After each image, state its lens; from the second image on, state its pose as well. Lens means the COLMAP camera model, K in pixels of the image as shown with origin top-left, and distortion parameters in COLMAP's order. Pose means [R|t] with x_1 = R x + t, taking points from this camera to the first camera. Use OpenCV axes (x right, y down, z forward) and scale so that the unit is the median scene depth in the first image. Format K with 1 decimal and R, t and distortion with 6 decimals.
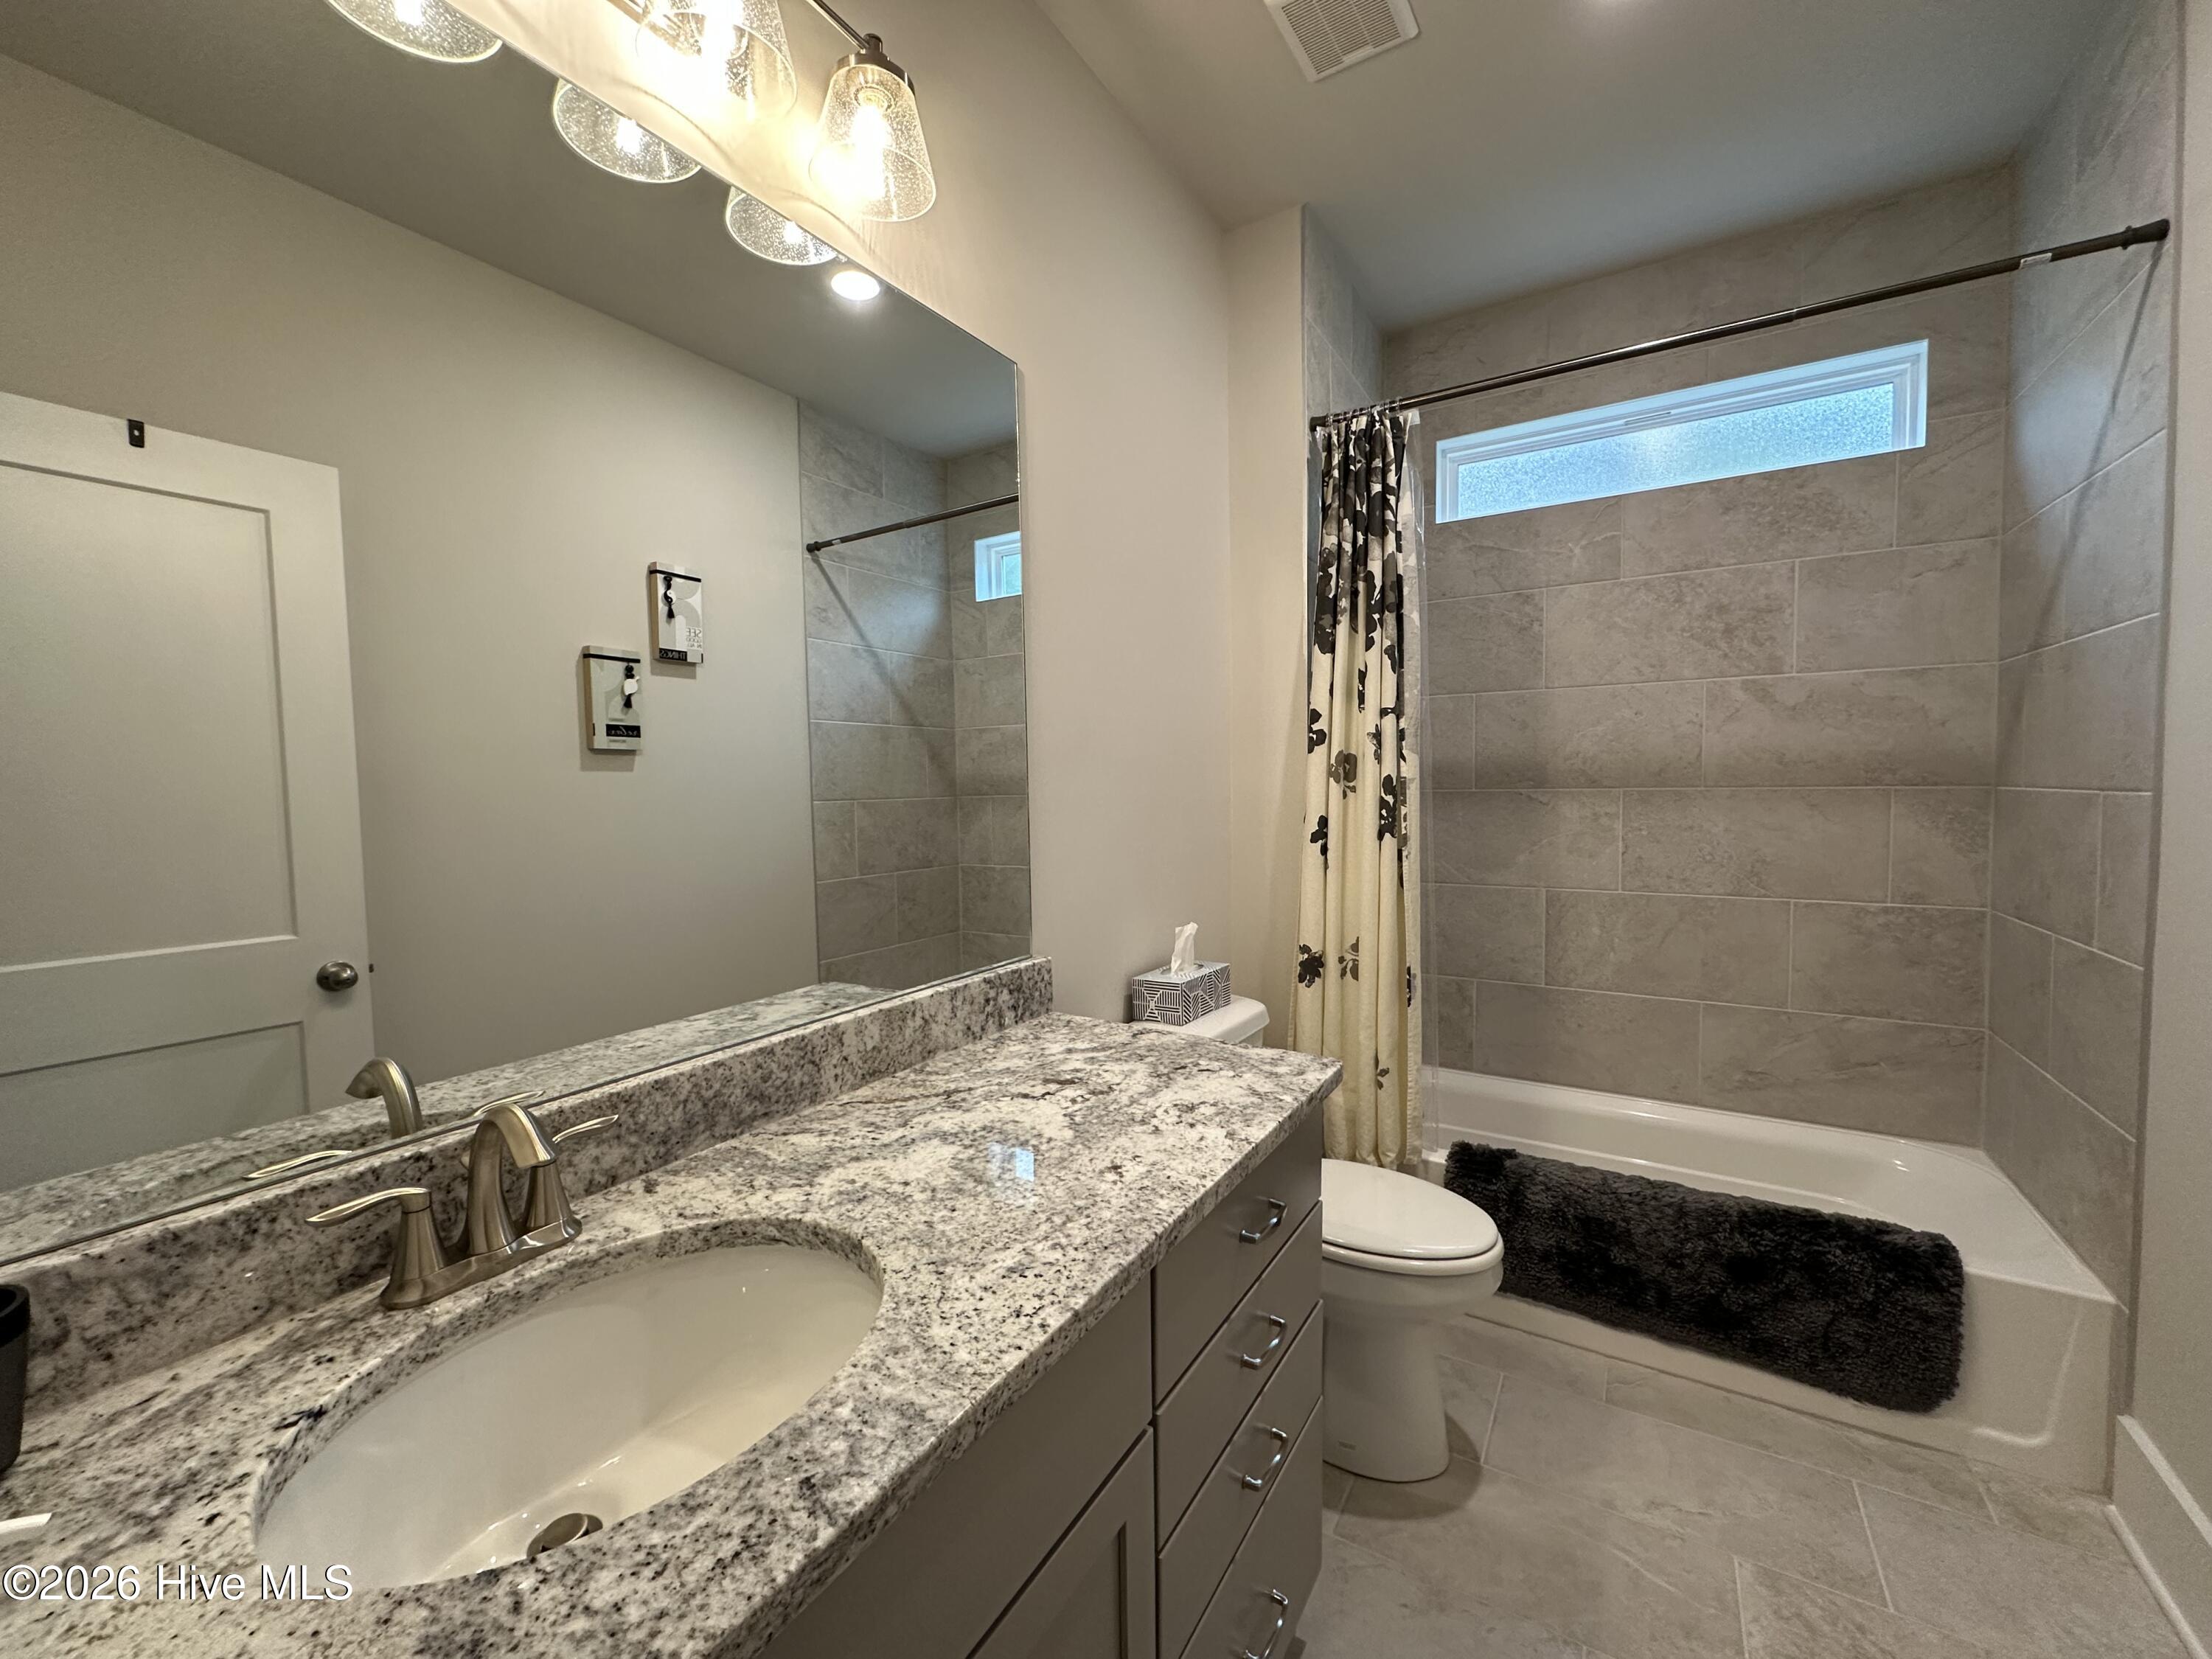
lens RADIAL K [[882.5, 0, 1106.0], [0, 882.5, 829.5], [0, 0, 1]] dist [0.000379, -0.000367]
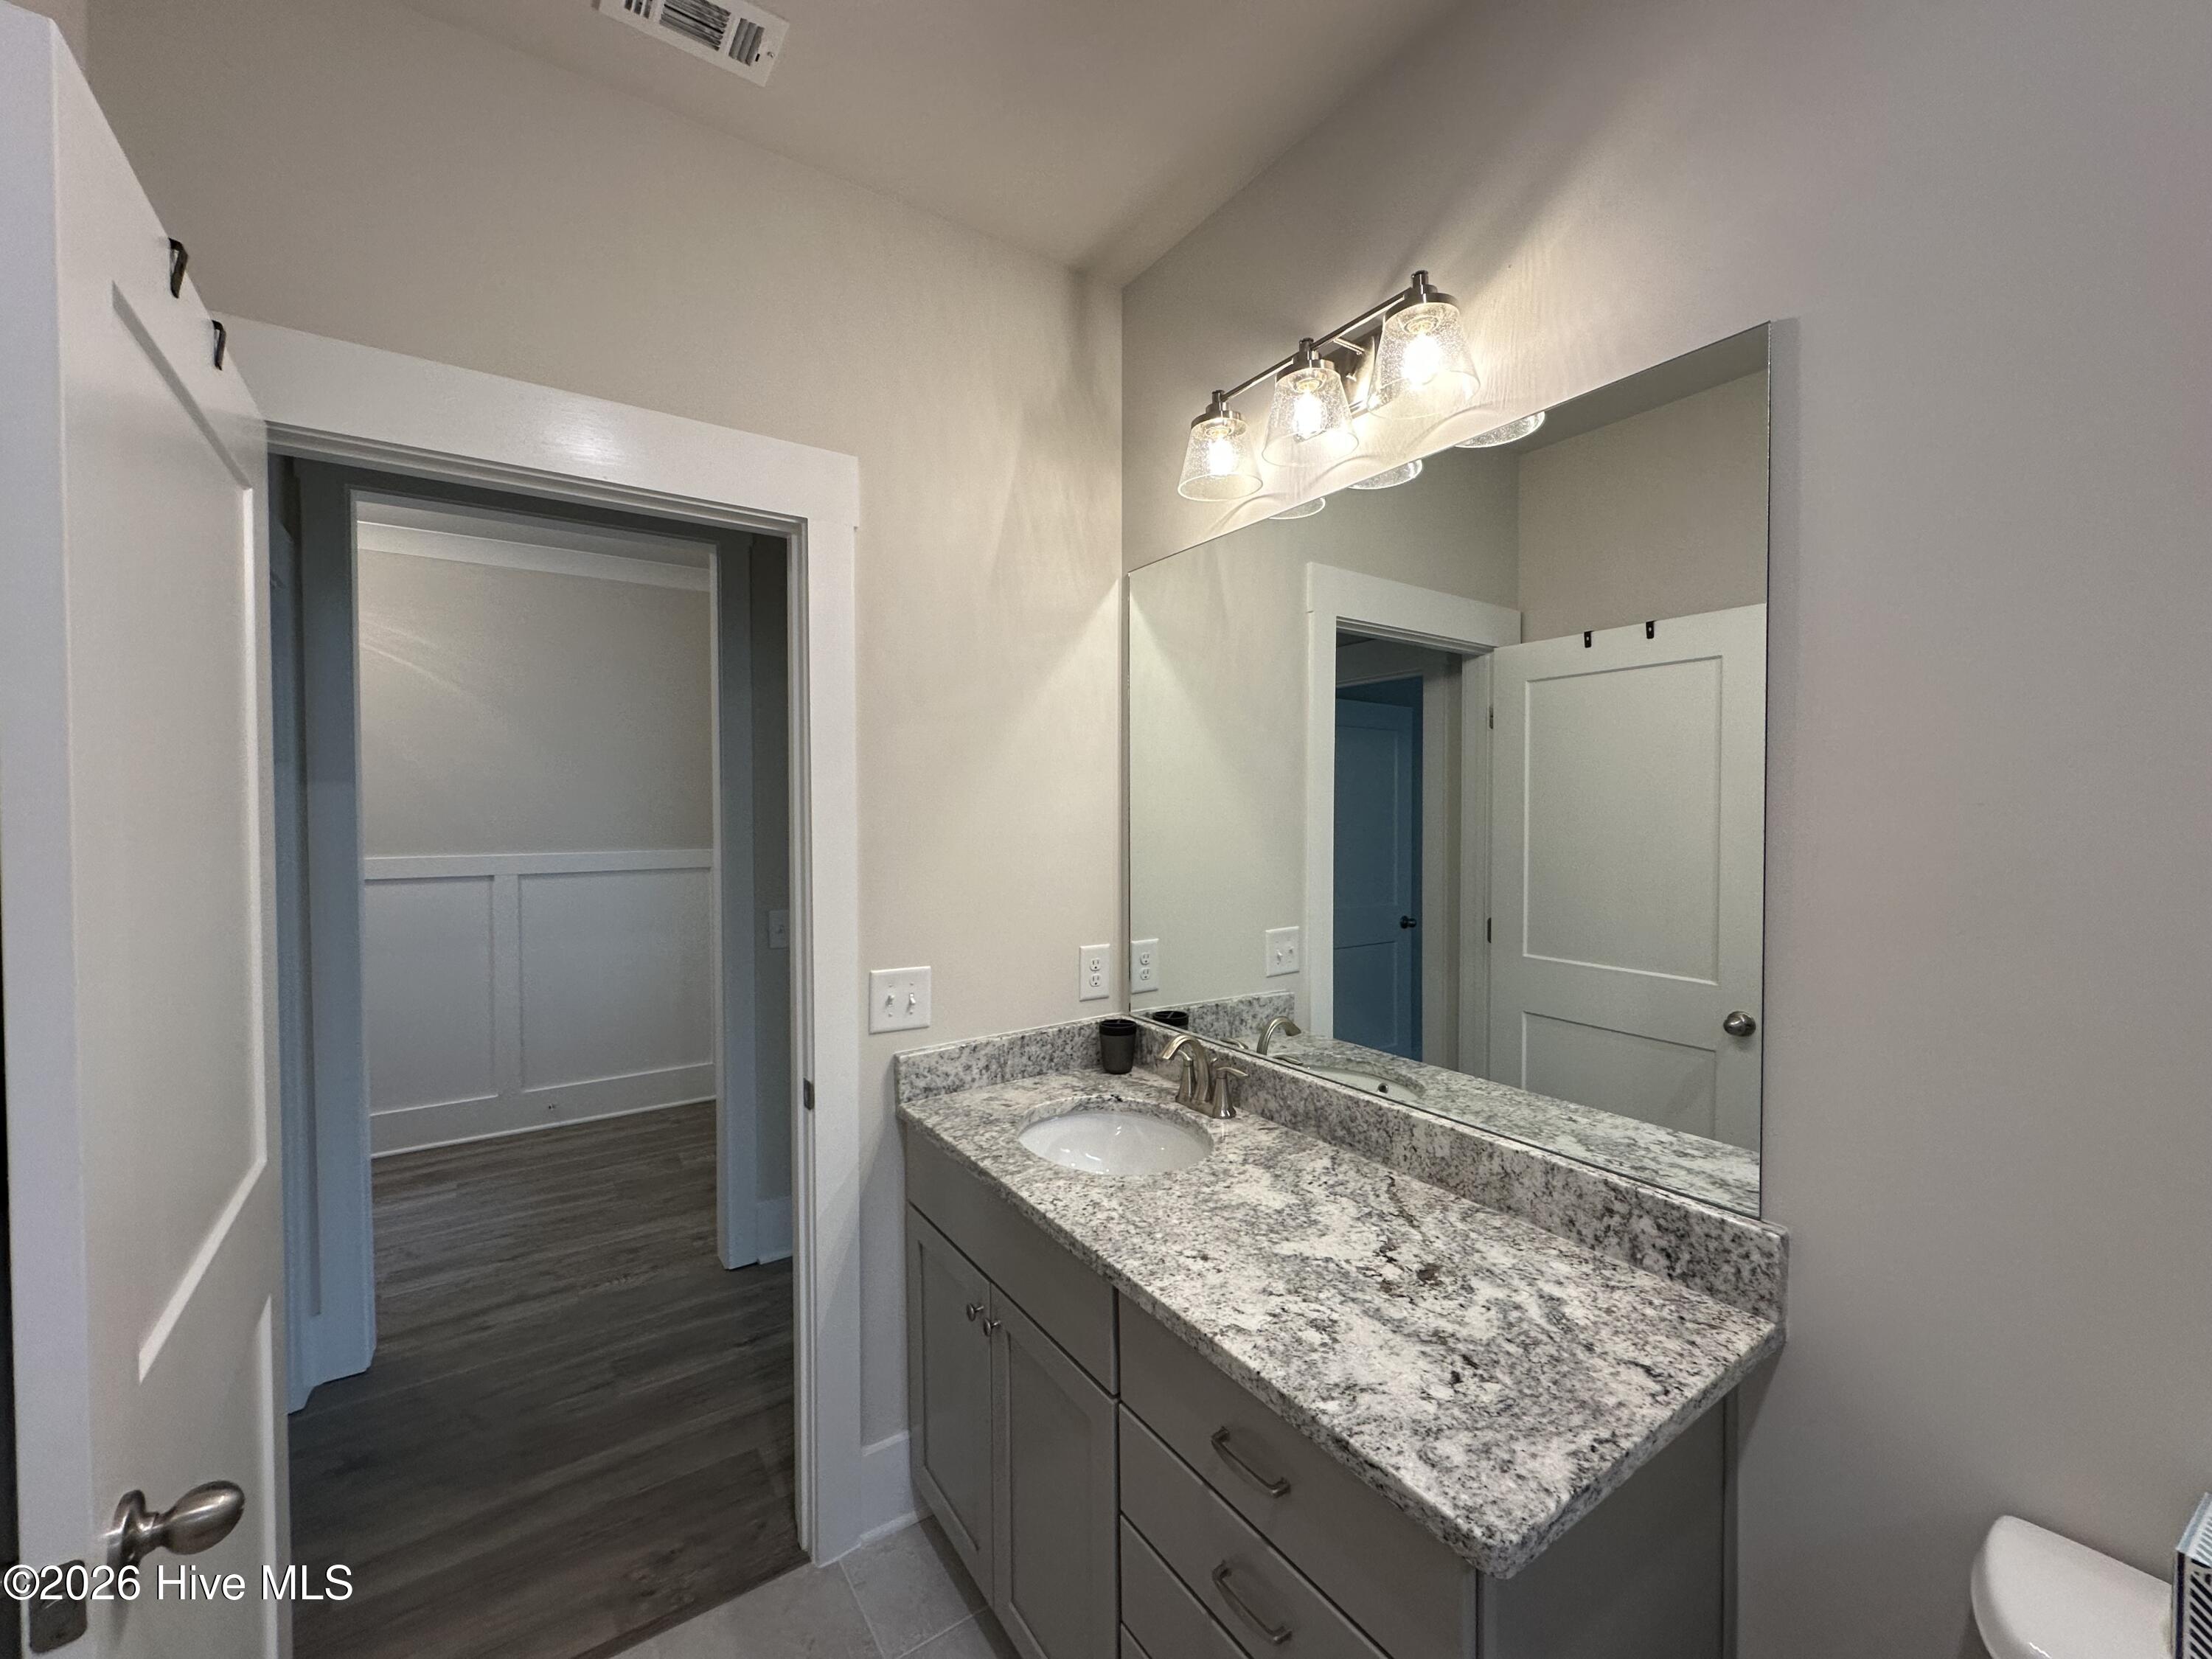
lens RADIAL K [[882.5, 0, 1106.0], [0, 882.5, 829.5], [0, 0, 1]] dist [0.000379, -0.000367]
pose [[-0.407950, 0.034269, -0.912361, 0.930301], [-0.041418, 0.997572, 0.055990, -0.211864], [0.912064, 0.060630, -0.405540, 1.084076]]
